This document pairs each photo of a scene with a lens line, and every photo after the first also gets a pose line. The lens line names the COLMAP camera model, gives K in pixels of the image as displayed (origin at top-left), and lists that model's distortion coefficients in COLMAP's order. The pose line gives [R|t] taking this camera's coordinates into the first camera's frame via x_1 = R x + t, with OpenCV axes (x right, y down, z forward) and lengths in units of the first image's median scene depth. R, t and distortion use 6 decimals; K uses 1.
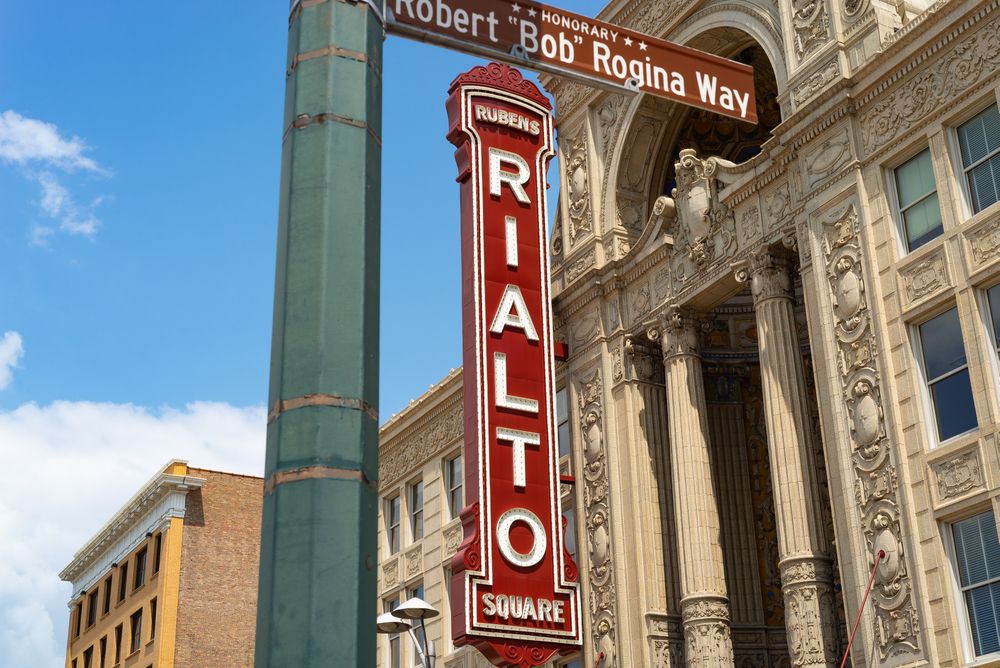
lens RADIAL K [[1427.2, 0, 500.0], [0, 1427.2, 334.0], [0, 0, 1]] dist [0.012473, 0.040345]
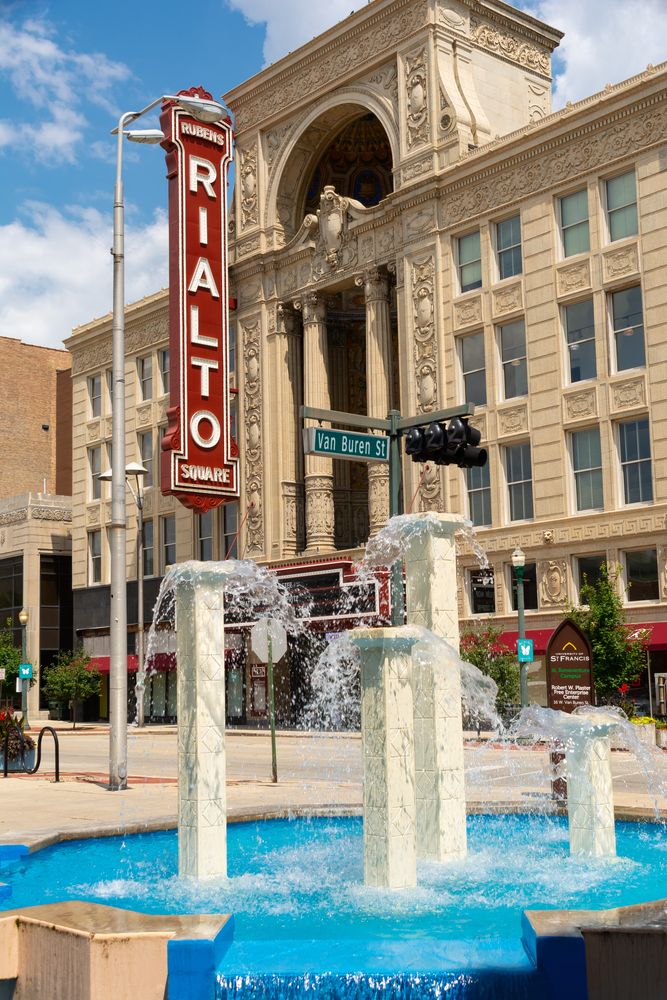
lens RADIAL K [[1255.3, 0, 333.5], [0, 1255.3, 500.0], [0, 0, 1]] dist [0.049531, 0.037878]
pose [[0.978058, 0.034180, 0.205510, -0.127726], [-0.088159, 0.961679, 0.259619, -0.153761], [-0.188761, -0.272040, 0.943591, -0.355978]]
